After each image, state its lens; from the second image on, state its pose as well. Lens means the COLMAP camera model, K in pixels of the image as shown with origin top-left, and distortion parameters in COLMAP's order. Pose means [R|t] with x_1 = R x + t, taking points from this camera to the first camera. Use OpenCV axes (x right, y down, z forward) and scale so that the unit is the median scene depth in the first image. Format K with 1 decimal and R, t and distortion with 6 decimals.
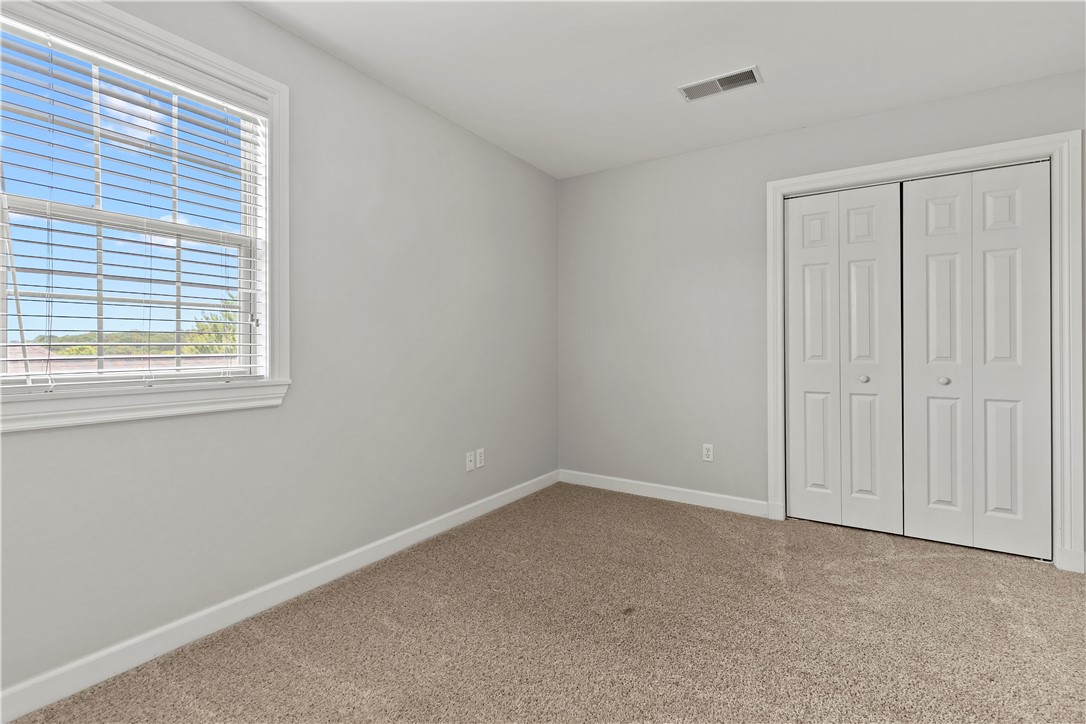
lens RADIAL K [[498.0, 0, 563.3], [0, 498.0, 341.5], [0, 0, 1]] dist [0.005978, -0.001865]
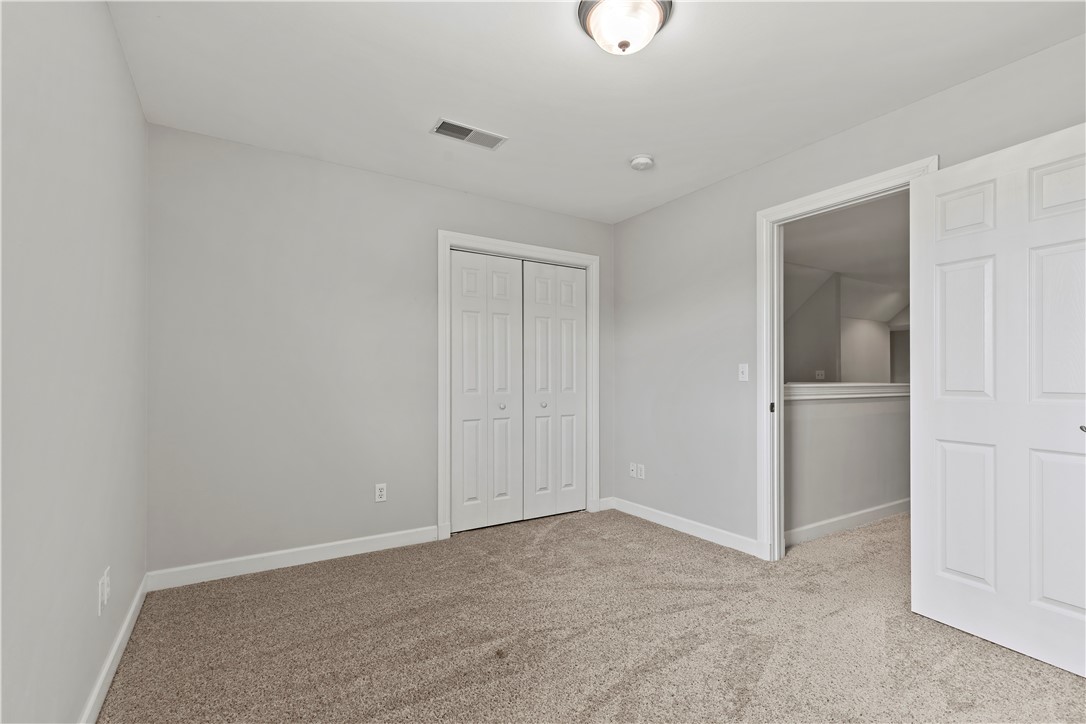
lens RADIAL K [[498.0, 0, 543.5], [0, 498.0, 372.1], [0, 0, 1]] dist [0.005978, -0.001865]
pose [[0.428003, 0.012425, 0.903692, -0.535485], [-0.008765, 0.999916, -0.009597, -0.001744], [-0.903735, -0.003814, 0.428076, 0.377778]]
